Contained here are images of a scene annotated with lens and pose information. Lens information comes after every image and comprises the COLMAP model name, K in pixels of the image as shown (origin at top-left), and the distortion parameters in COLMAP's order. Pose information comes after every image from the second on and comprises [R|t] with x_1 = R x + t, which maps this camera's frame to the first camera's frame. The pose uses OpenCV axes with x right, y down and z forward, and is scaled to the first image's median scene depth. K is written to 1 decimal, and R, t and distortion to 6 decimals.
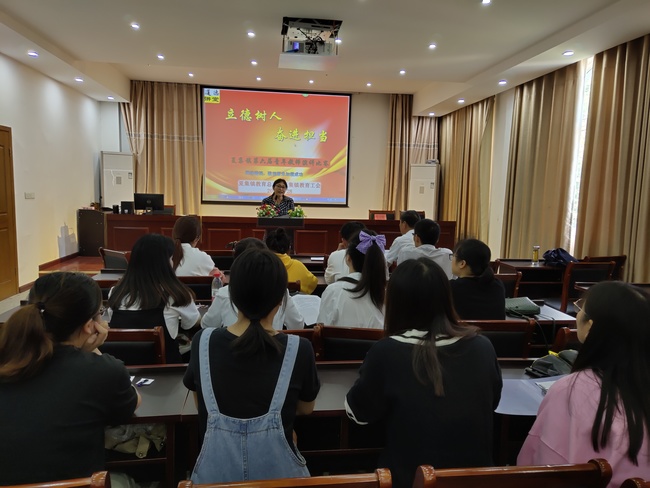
lens RADIAL K [[499.9, 0, 328.0], [0, 499.9, 244.0], [0, 0, 1]] dist [0.043375, -0.003669]
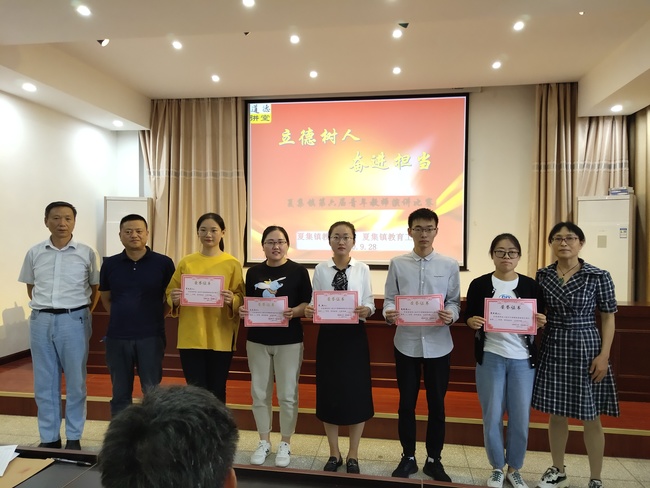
lens RADIAL K [[499.9, 0, 325.5], [0, 499.9, 244.4], [0, 0, 1]] dist [0.043375, -0.003669]
pose [[0.960826, -0.016076, -0.276686, 0.046890], [-0.011989, 0.994971, -0.099445, -0.044351], [0.276893, 0.098867, 0.955801, 0.373855]]
